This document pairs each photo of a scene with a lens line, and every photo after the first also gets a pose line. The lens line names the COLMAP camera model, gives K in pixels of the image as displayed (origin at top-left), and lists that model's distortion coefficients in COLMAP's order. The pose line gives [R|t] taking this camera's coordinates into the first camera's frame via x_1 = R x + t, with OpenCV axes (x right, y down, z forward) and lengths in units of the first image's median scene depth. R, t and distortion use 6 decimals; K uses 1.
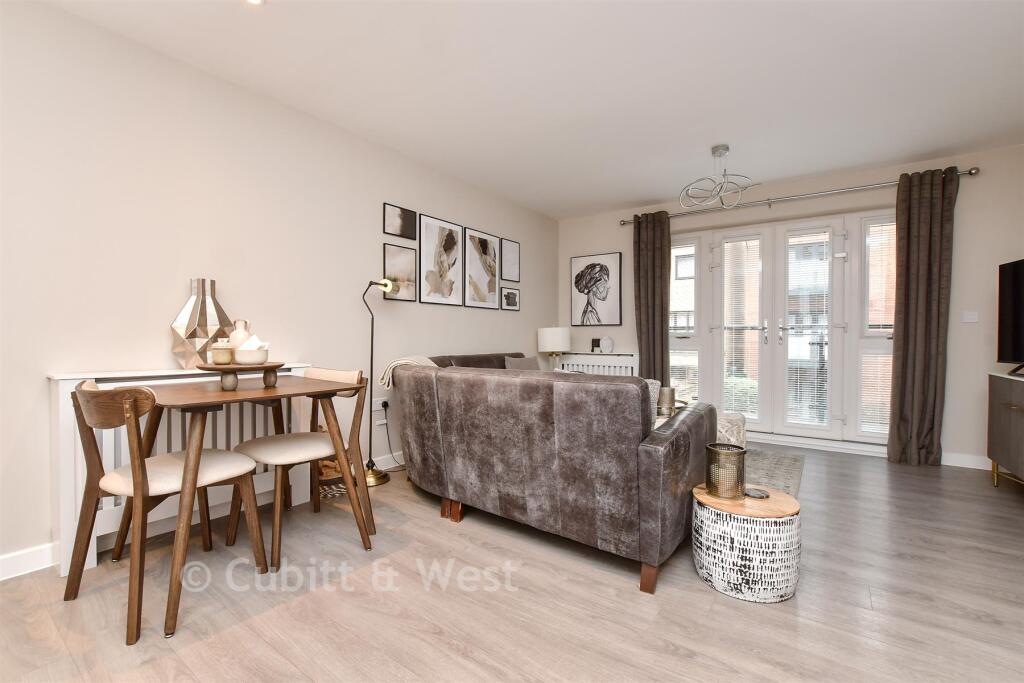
lens RADIAL K [[451.1, 0, 515.6], [0, 451.1, 344.0], [0, 0, 1]] dist [-0.015439, 0.000965]
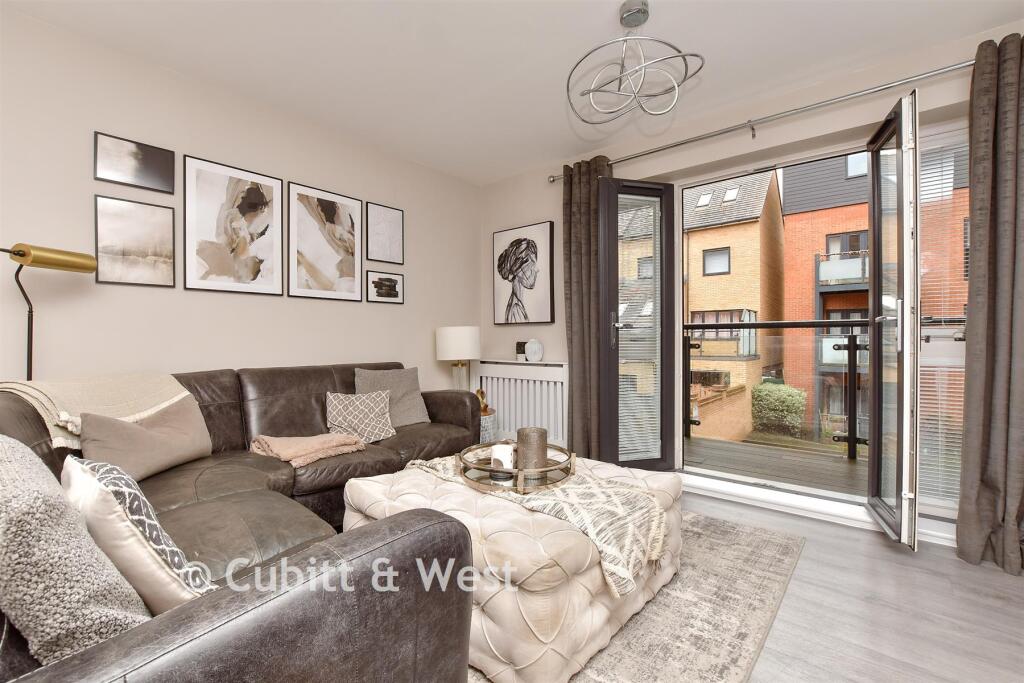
lens RADIAL K [[451.1, 0, 510.0], [0, 451.1, 345.7], [0, 0, 1]] dist [-0.015439, 0.000965]
pose [[0.996078, -0.003739, -0.088401, 0.251094], [0.003649, 0.999993, -0.001172, -0.005315], [0.088405, 0.000844, 0.996084, 0.305370]]
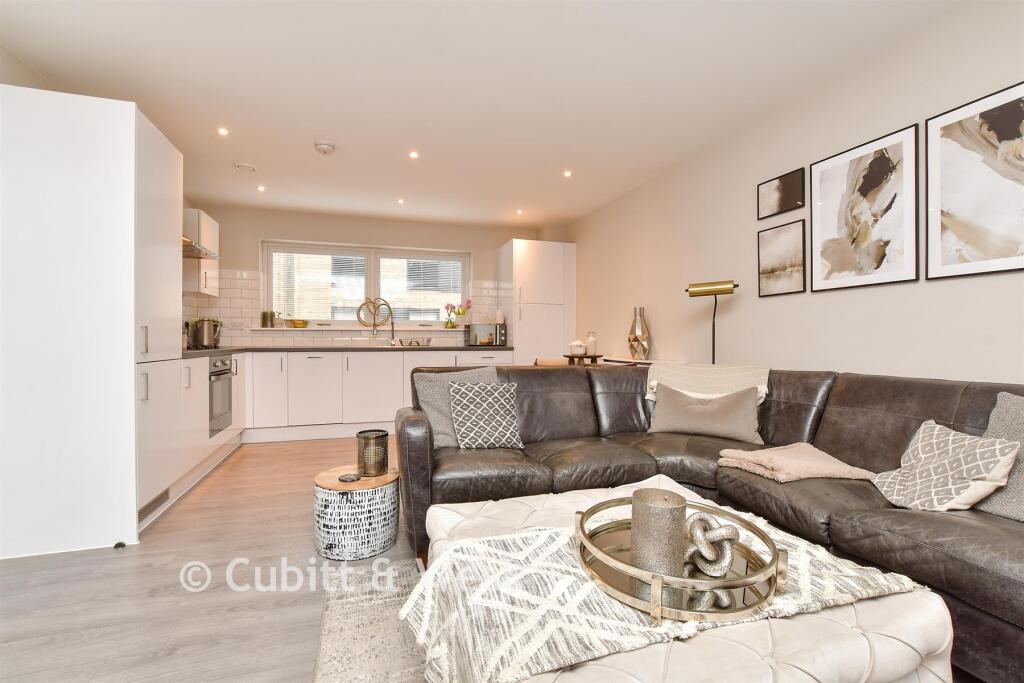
lens RADIAL K [[451.1, 0, 514.8], [0, 451.1, 336.0], [0, 0, 1]] dist [-0.015439, 0.000965]
pose [[-0.589501, 0.000859, -0.807767, 0.482916], [-0.003348, 0.999988, 0.003506, -0.019670], [0.807760, 0.004771, -0.589492, 0.813371]]
